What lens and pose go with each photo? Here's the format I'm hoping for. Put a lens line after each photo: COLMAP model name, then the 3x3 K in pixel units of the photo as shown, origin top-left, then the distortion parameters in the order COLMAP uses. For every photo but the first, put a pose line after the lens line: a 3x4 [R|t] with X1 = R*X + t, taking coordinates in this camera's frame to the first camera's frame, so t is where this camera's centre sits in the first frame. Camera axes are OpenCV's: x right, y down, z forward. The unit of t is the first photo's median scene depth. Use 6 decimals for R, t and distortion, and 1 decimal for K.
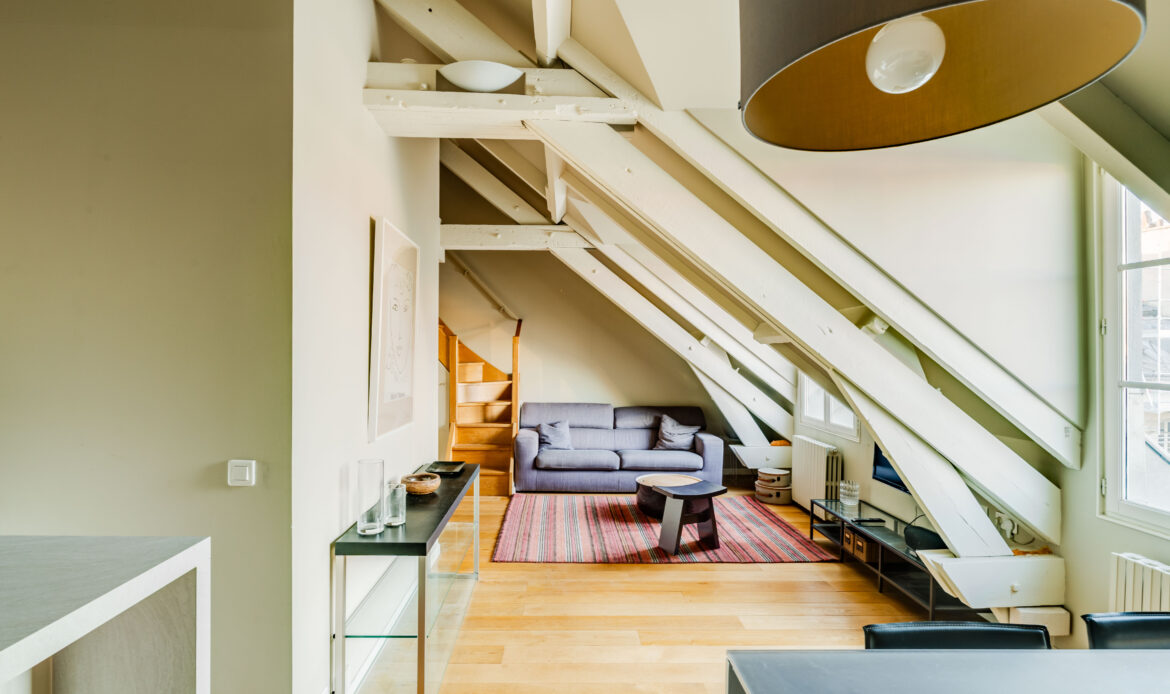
lens RADIAL K [[569.4, 0, 577.0], [0, 569.4, 352.9], [0, 0, 1]] dist [-0.005278, 0.004686]
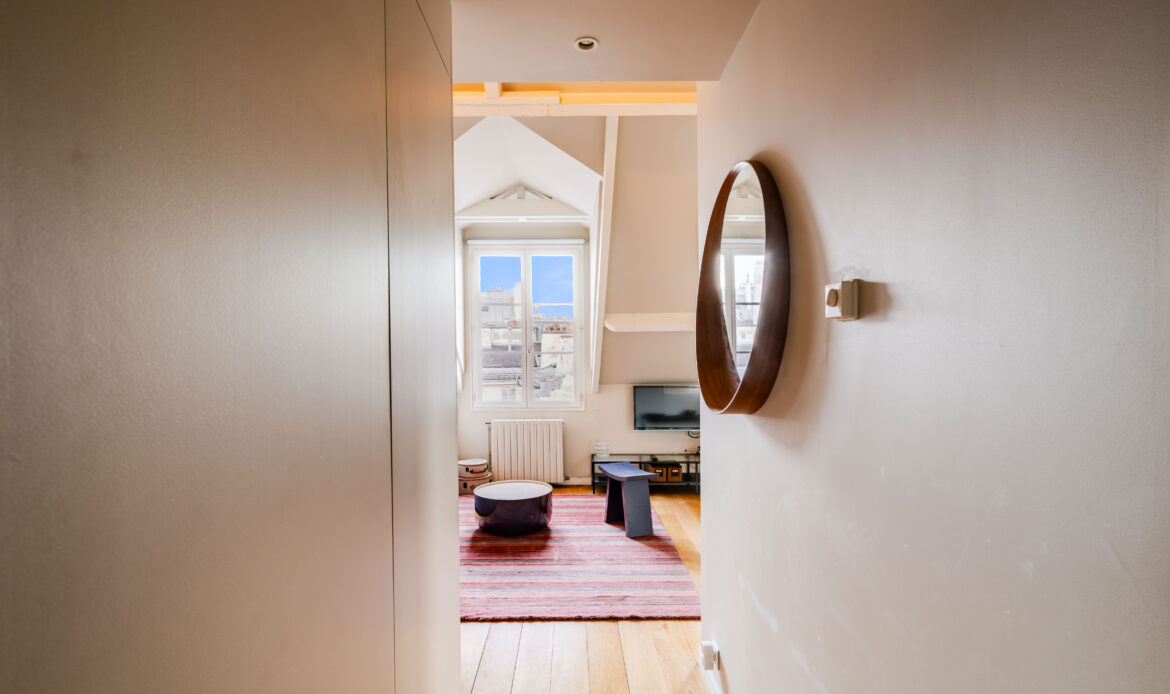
lens RADIAL K [[558.4, 0, 575.5], [0, 558.4, 348.7], [0, 0, 1]] dist [-0.000297, 0.001254]
pose [[0.022738, -0.011934, 0.999670, -0.660934], [0.007568, 0.999902, 0.011764, 0.004549], [-0.999713, 0.007298, 0.022826, 0.873210]]
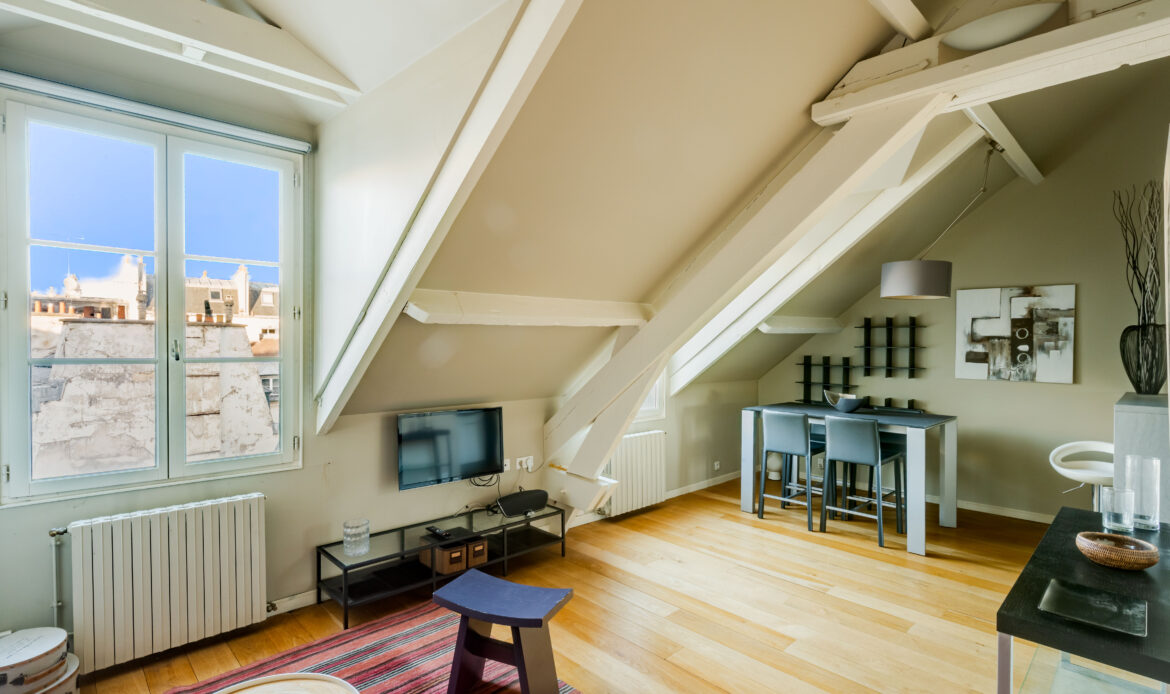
lens RADIAL K [[558.4, 0, 576.0], [0, 558.4, 354.0], [0, 0, 1]] dist [-0.000297, 0.001254]
pose [[-0.668106, -0.033750, 0.743300, -0.183527], [-0.016617, 0.999398, 0.030442, -0.002482], [-0.743880, 0.007987, -0.668265, 1.057569]]
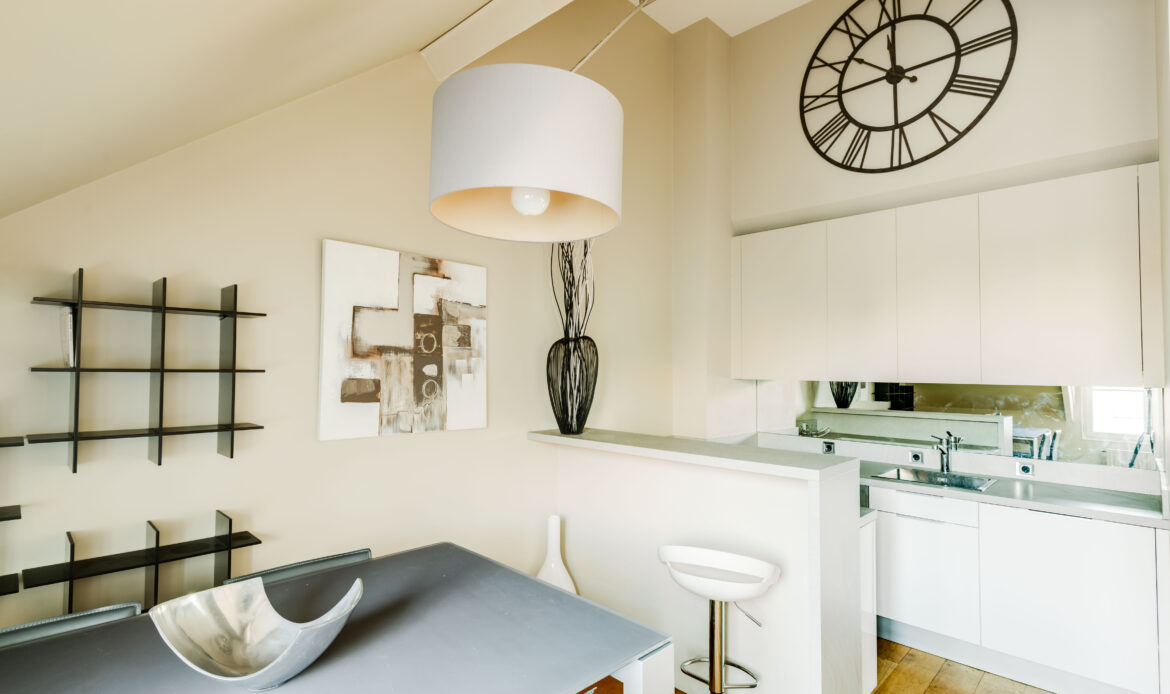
lens RADIAL K [[558.4, 0, 572.7], [0, 558.4, 348.5], [0, 0, 1]] dist [-0.000297, 0.001254]
pose [[-0.735730, -0.044091, -0.675838, 0.247863], [-0.022249, 0.998914, -0.040948, 0.001768], [0.676910, -0.015090, -0.735912, 0.353539]]
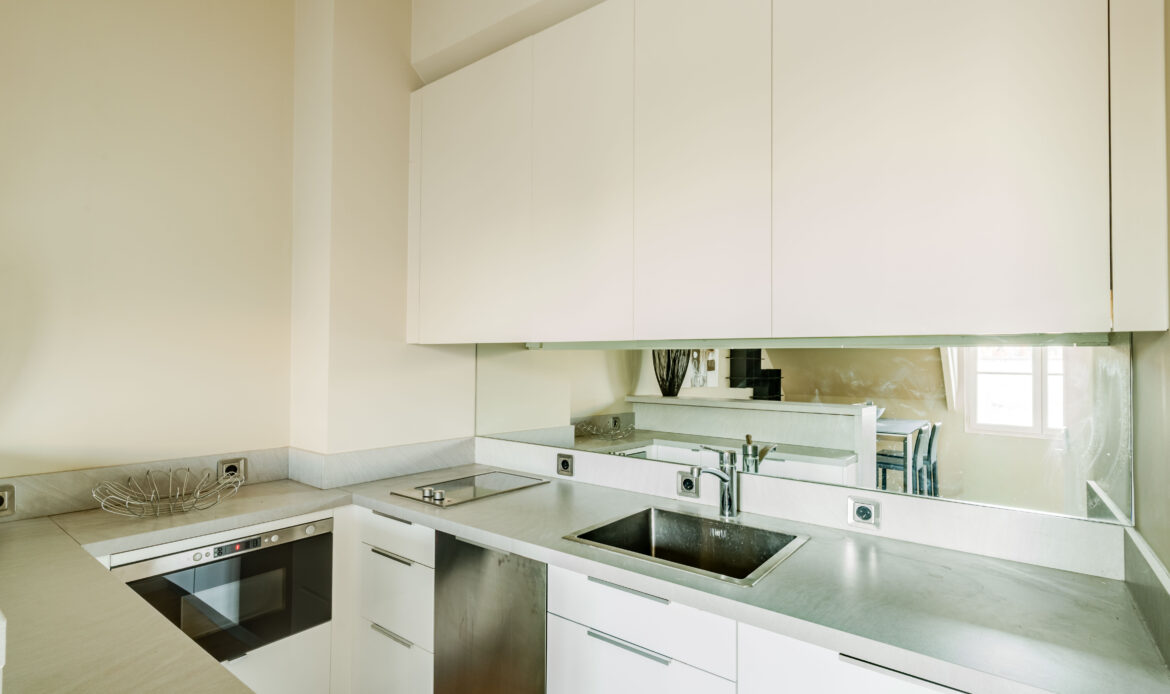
lens RADIAL K [[558.4, 0, 586.3], [0, 558.4, 349.4], [0, 0, 1]] dist [-0.000297, 0.001254]
pose [[-0.652430, -0.034144, -0.757079, -0.198373], [-0.015051, 0.999371, -0.032101, 0.022299], [0.757700, -0.009549, -0.652534, 0.320294]]
